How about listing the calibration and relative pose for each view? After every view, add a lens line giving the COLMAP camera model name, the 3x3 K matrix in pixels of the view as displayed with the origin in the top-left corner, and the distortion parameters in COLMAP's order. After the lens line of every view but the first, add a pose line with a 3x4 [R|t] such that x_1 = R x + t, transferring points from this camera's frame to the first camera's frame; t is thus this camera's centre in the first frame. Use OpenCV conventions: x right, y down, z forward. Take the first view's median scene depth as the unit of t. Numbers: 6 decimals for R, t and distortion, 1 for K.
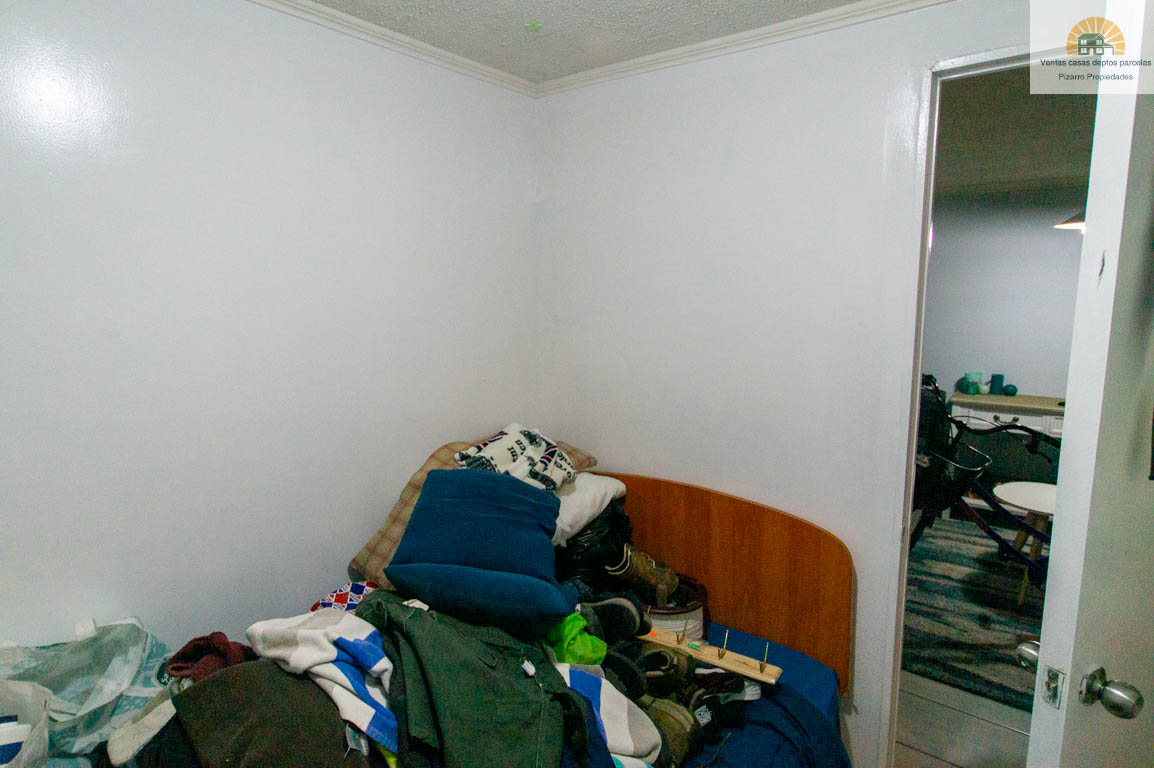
lens RADIAL K [[615.2, 0, 574.4], [0, 615.2, 386.4], [0, 0, 1]] dist [0.004247, 0.000636]
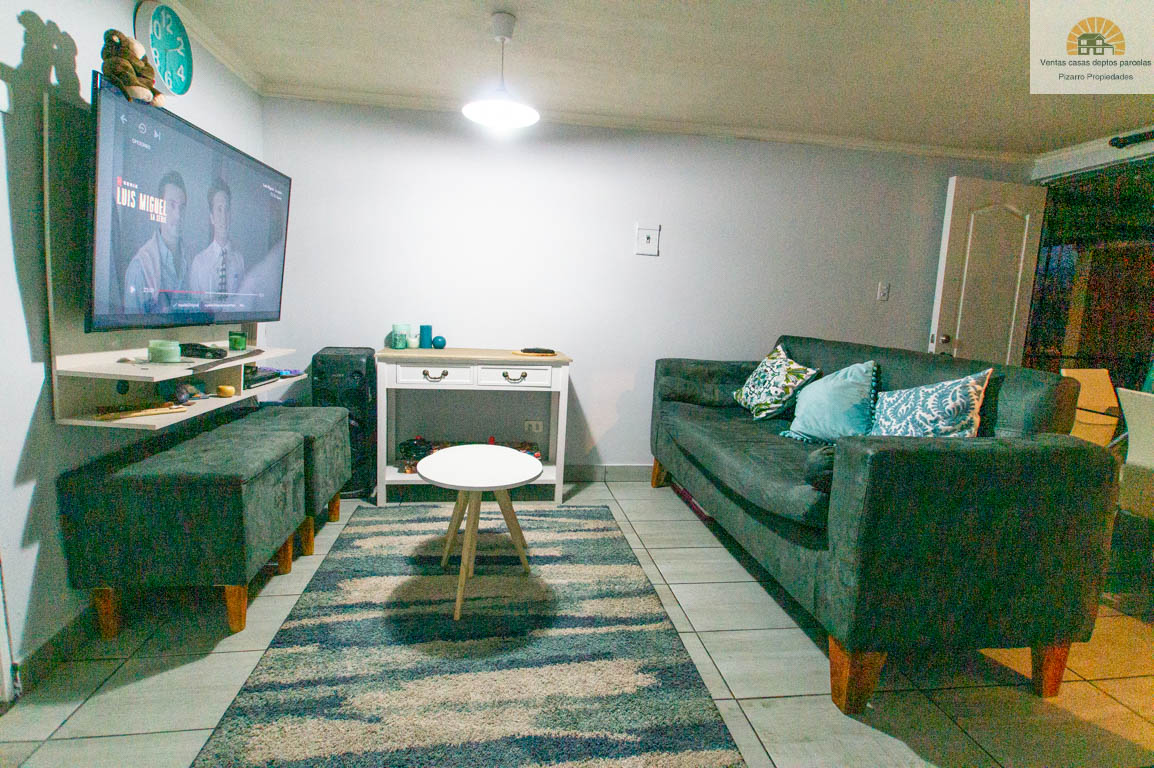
lens RADIAL K [[541.0, 0, 566.3], [0, 541.0, 378.6], [0, 0, 1]] dist [-0.011007, 0.001404]
pose [[0.687107, -0.061225, 0.723972, 0.303877], [0.068230, 0.997477, 0.019599, 0.060873], [-0.723345, 0.035930, 0.689551, 0.382005]]
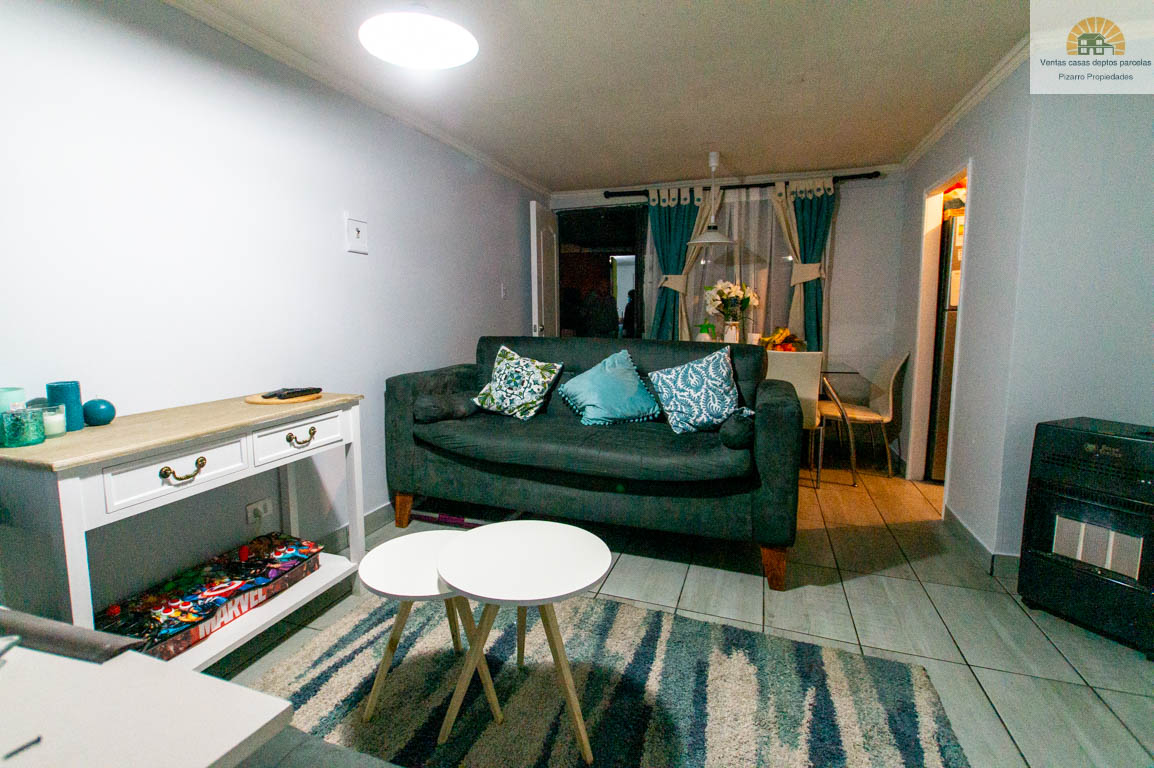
lens RADIAL K [[541.0, 0, 567.5], [0, 541.0, 380.7], [0, 0, 1]] dist [-0.011007, 0.001404]
pose [[-0.323948, -0.113234, 0.939274, 0.274084], [0.157681, 0.972463, 0.171618, -0.030909], [-0.932842, 0.203701, -0.297172, 0.888098]]
